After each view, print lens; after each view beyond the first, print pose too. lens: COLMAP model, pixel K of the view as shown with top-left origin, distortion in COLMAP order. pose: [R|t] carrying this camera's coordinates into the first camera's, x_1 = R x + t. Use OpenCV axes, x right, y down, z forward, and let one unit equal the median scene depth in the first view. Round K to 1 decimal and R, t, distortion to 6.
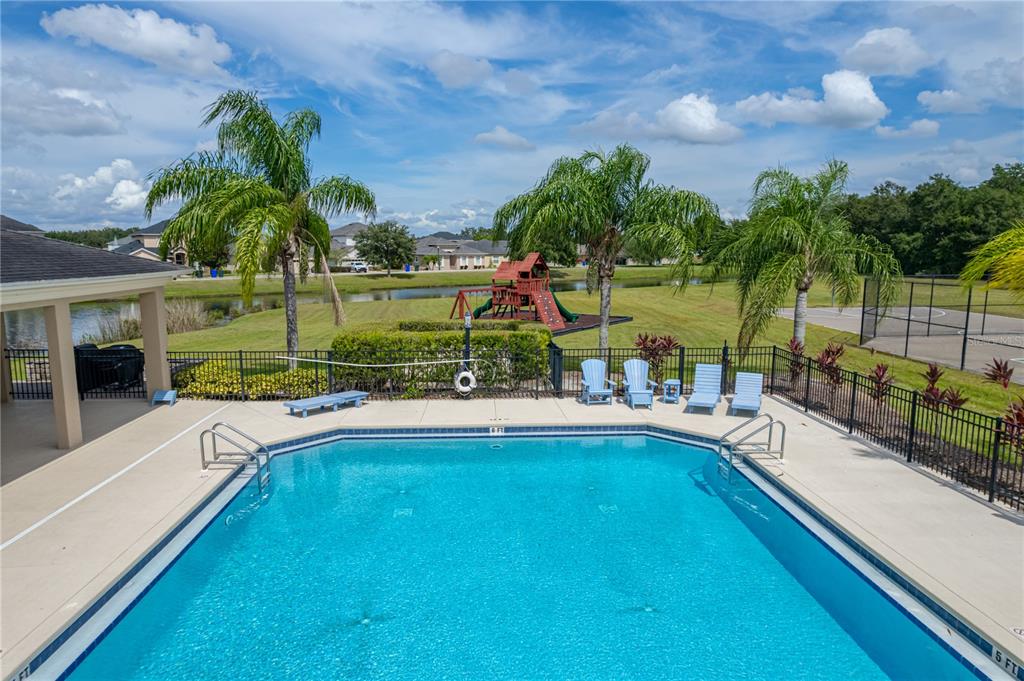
lens RADIAL K [[653.4, 0, 510.3], [0, 653.4, 345.1], [0, 0, 1]] dist [-0.070121, 0.081185]
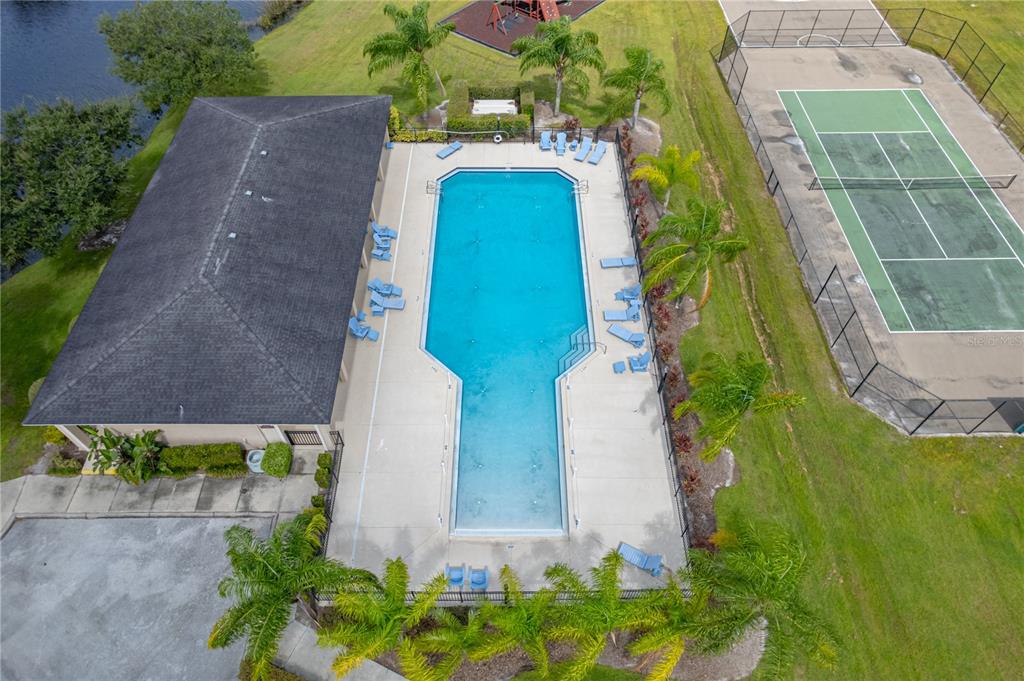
lens RADIAL K [[653.4, 0, 510.3], [0, 653.4, 345.1], [0, 0, 1]] dist [-0.070121, 0.081185]
pose [[0.998617, 0.042586, -0.030843, 0.014267], [-0.009334, 0.720810, 0.693070, -0.165583], [0.051747, -0.691823, 0.720210, -0.213006]]
